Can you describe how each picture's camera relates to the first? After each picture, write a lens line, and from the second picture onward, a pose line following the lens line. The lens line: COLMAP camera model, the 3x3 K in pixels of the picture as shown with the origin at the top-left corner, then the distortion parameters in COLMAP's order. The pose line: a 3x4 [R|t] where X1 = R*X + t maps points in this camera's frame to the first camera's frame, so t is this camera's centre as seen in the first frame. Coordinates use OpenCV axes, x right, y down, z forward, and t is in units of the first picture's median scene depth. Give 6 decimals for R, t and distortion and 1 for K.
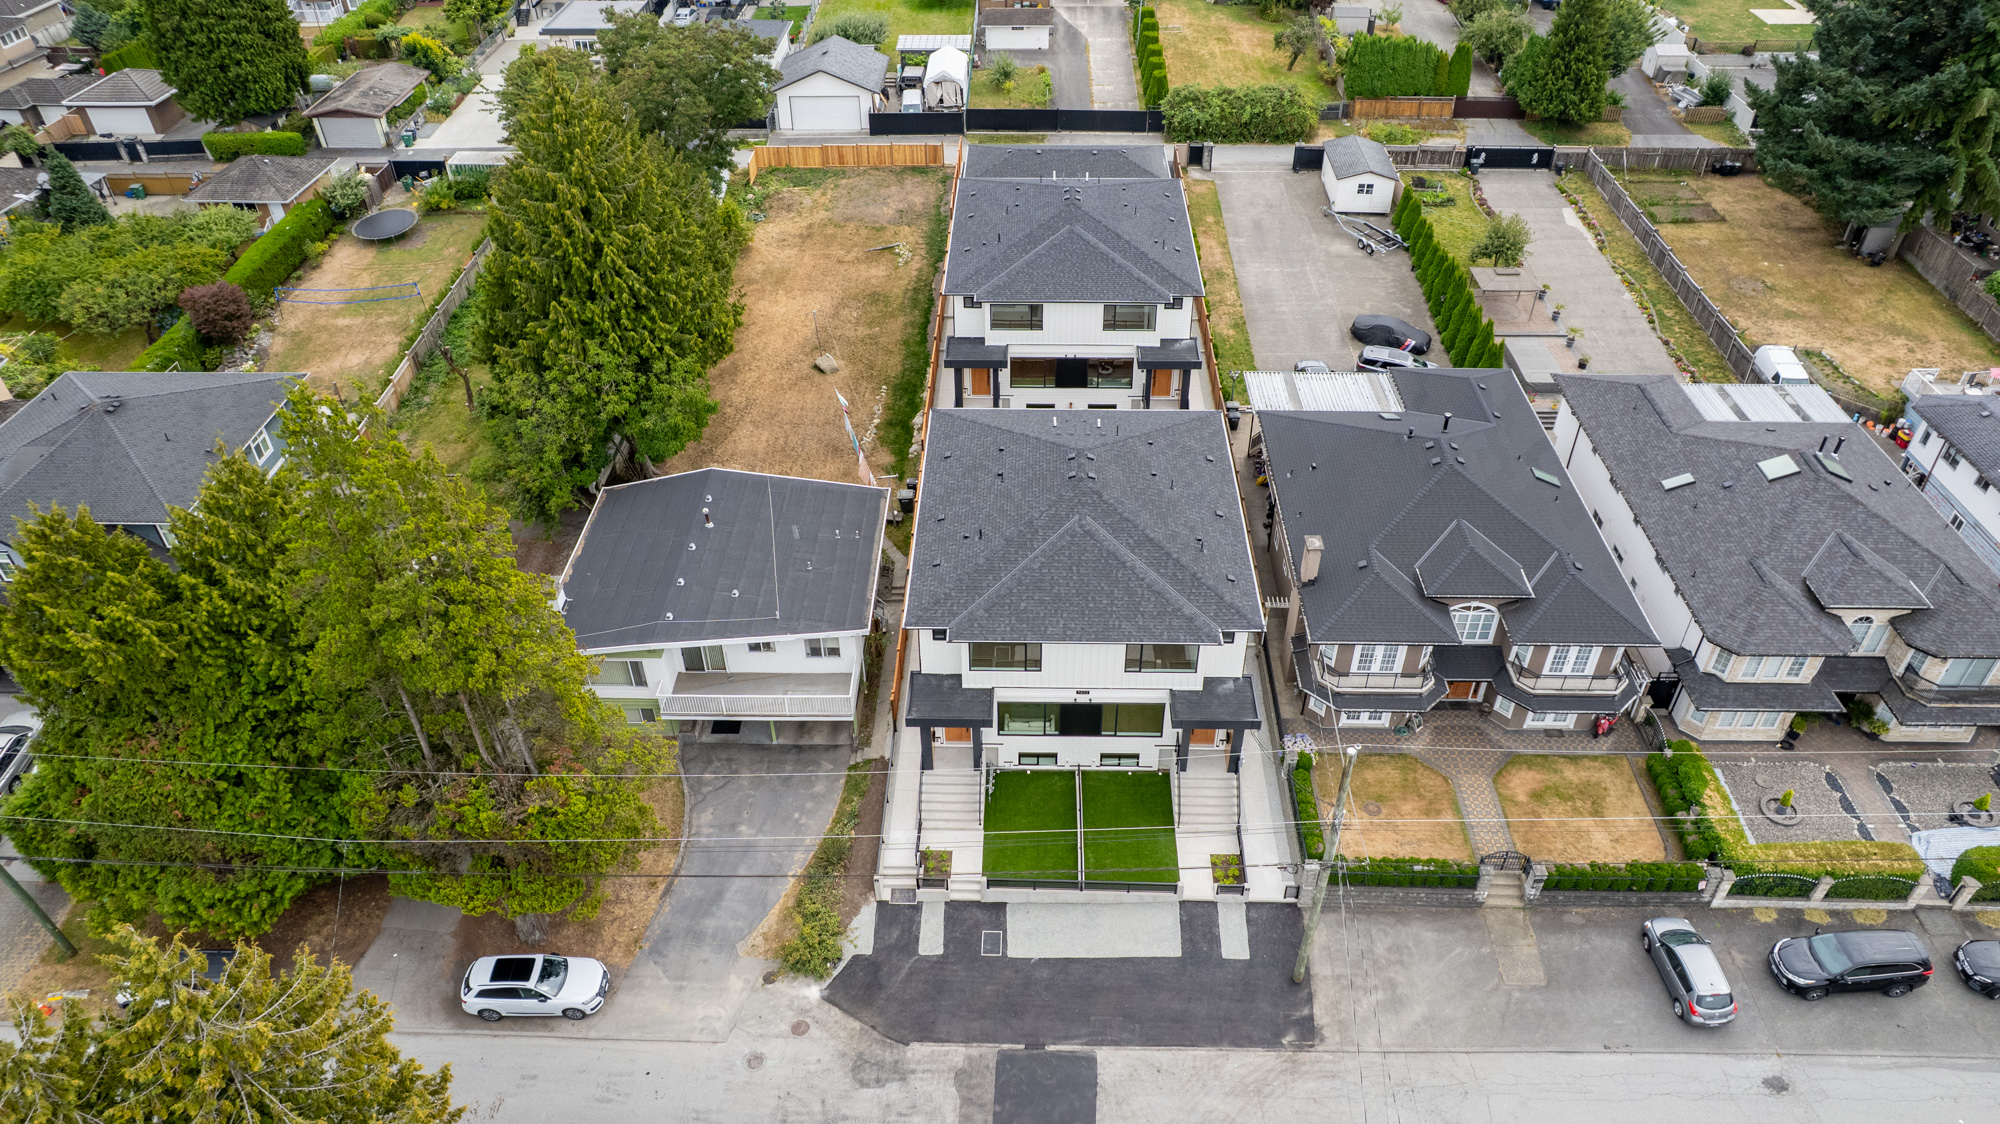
lens RADIAL K [[1279.5, 0, 999.7], [0, 1279.5, 600.4], [0, 0, 1]] dist [-0.075318, 0.063495]
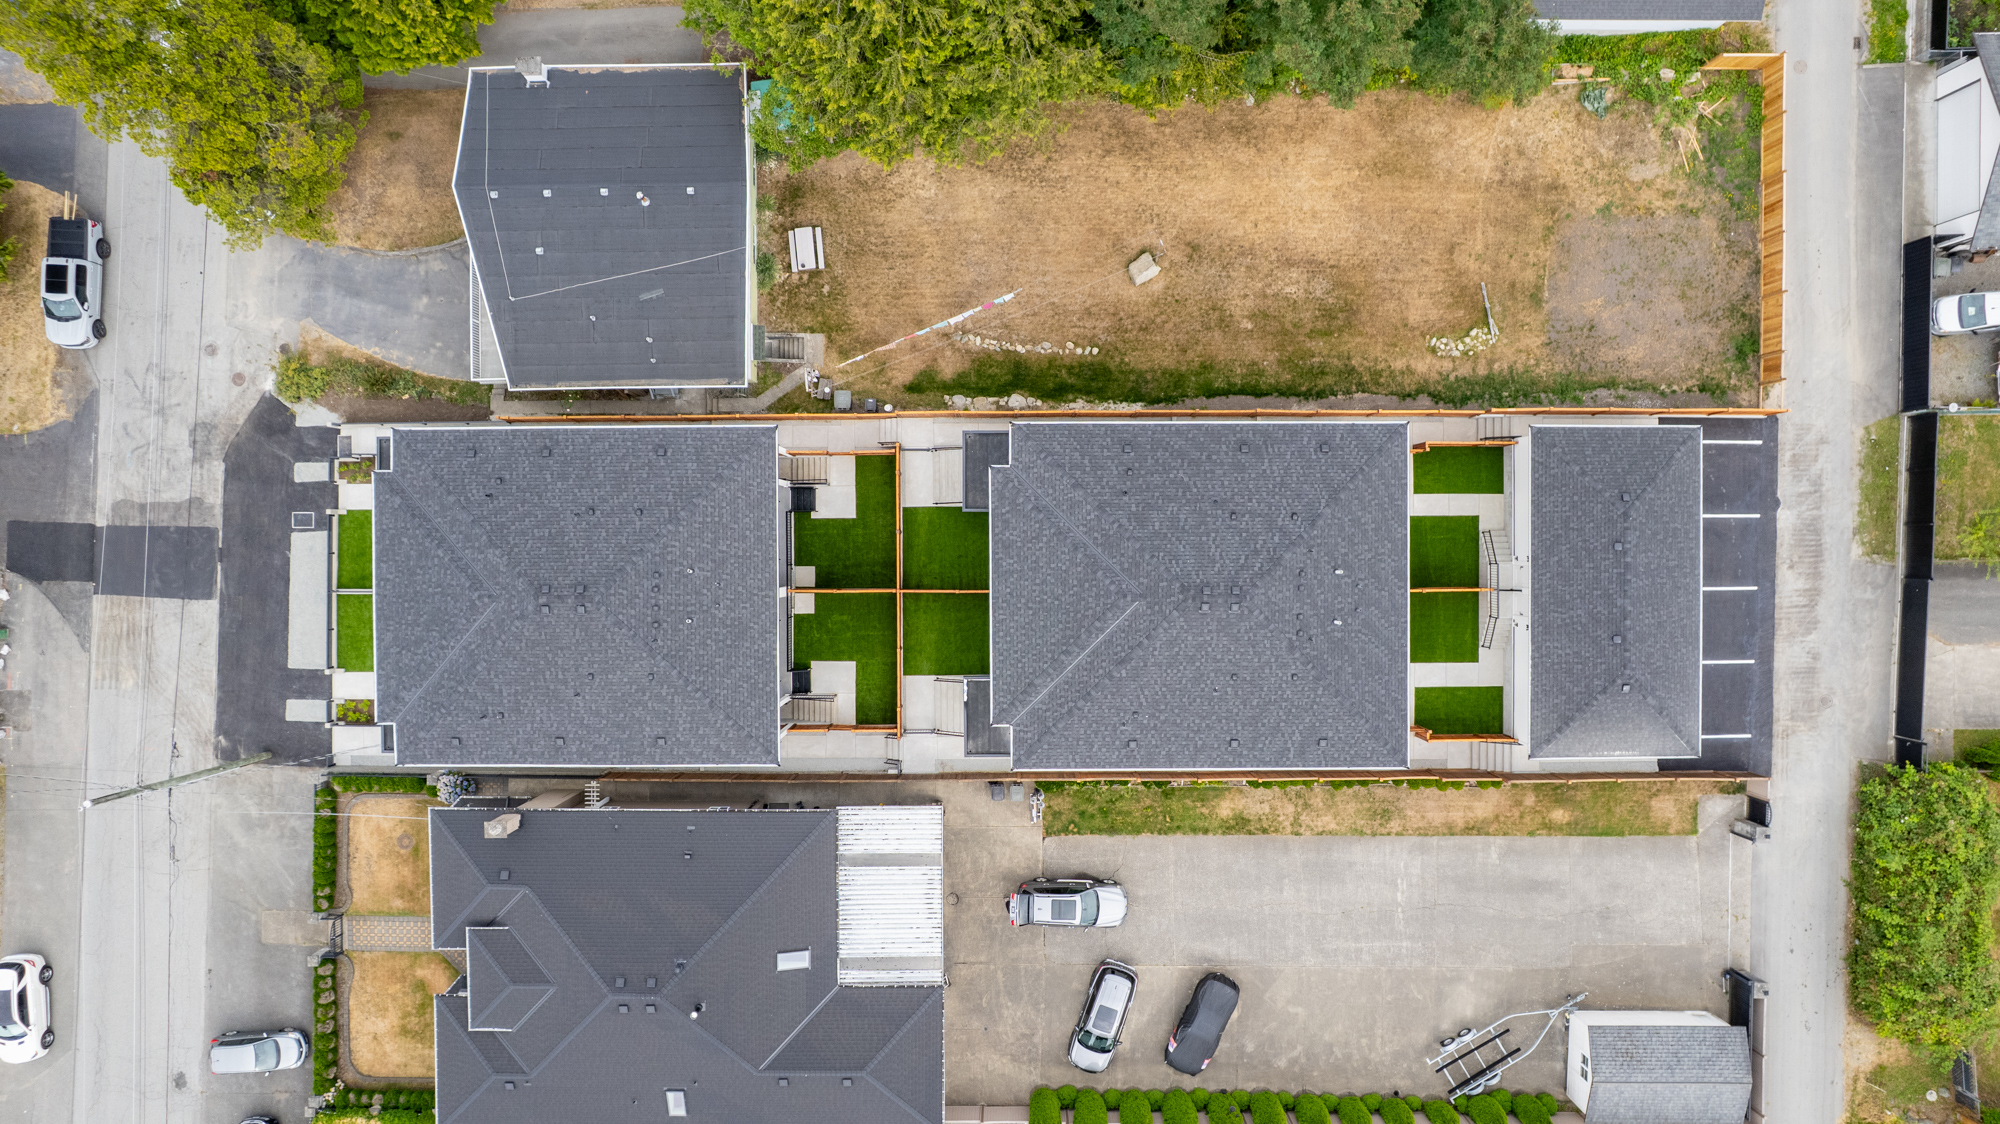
lens RADIAL K [[1279.5, 0, 1029.9], [0, 1279.5, 559.4], [0, 0, 1]] dist [-0.075318, 0.063495]
pose [[0.030158, 0.999348, 0.019873, 0.024534], [-0.648140, 0.004416, 0.761509, -0.944163], [0.760924, -0.035846, 0.647850, 0.602616]]
